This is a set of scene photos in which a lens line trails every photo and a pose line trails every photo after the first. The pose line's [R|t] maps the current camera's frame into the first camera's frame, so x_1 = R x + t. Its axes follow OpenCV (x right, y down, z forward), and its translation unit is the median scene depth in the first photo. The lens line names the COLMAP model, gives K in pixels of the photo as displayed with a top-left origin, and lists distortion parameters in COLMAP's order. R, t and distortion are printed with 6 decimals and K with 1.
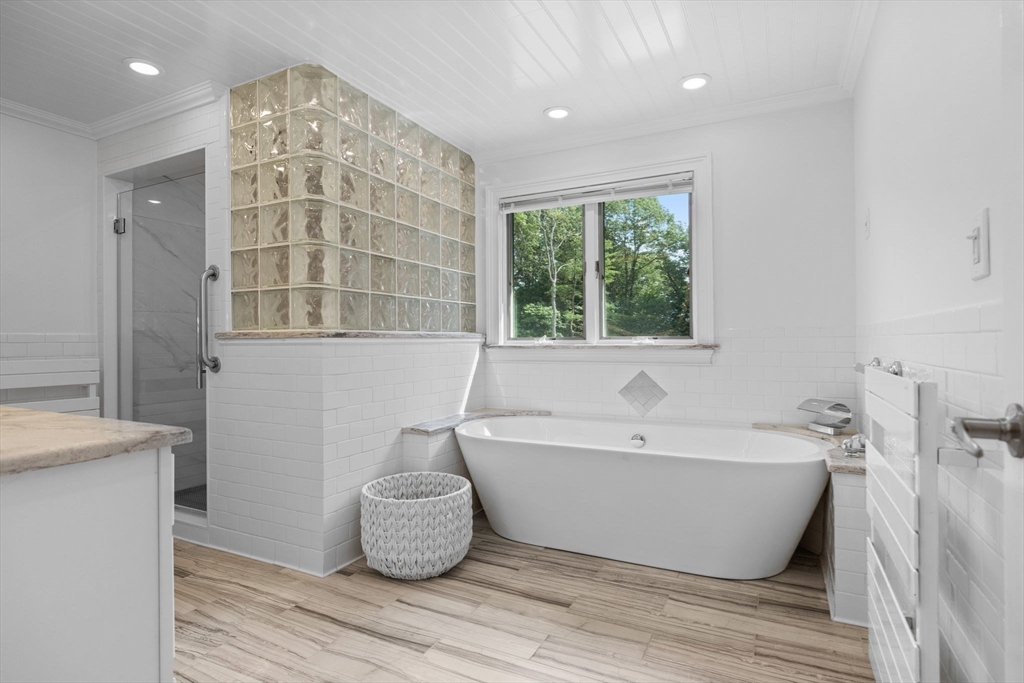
lens RADIAL K [[457.4, 0, 512.0], [0, 457.4, 341.5], [0, 0, 1]] dist [-0.000454, 0.000053]
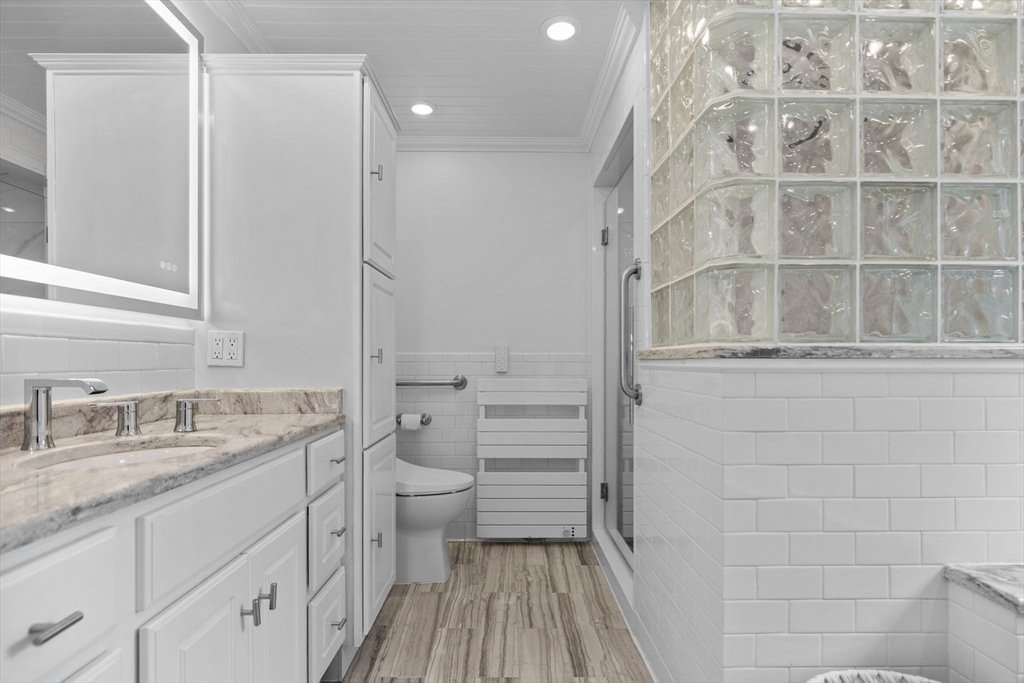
lens RADIAL K [[544.5, 0, 510.6], [0, 544.5, 360.2], [0, 0, 1]] dist [0.000728, 0.000292]
pose [[0.502762, 0.005917, -0.864405, -0.001707], [-0.007218, 0.999970, 0.002647, -0.005184], [0.864395, 0.004908, 0.502789, 0.392357]]
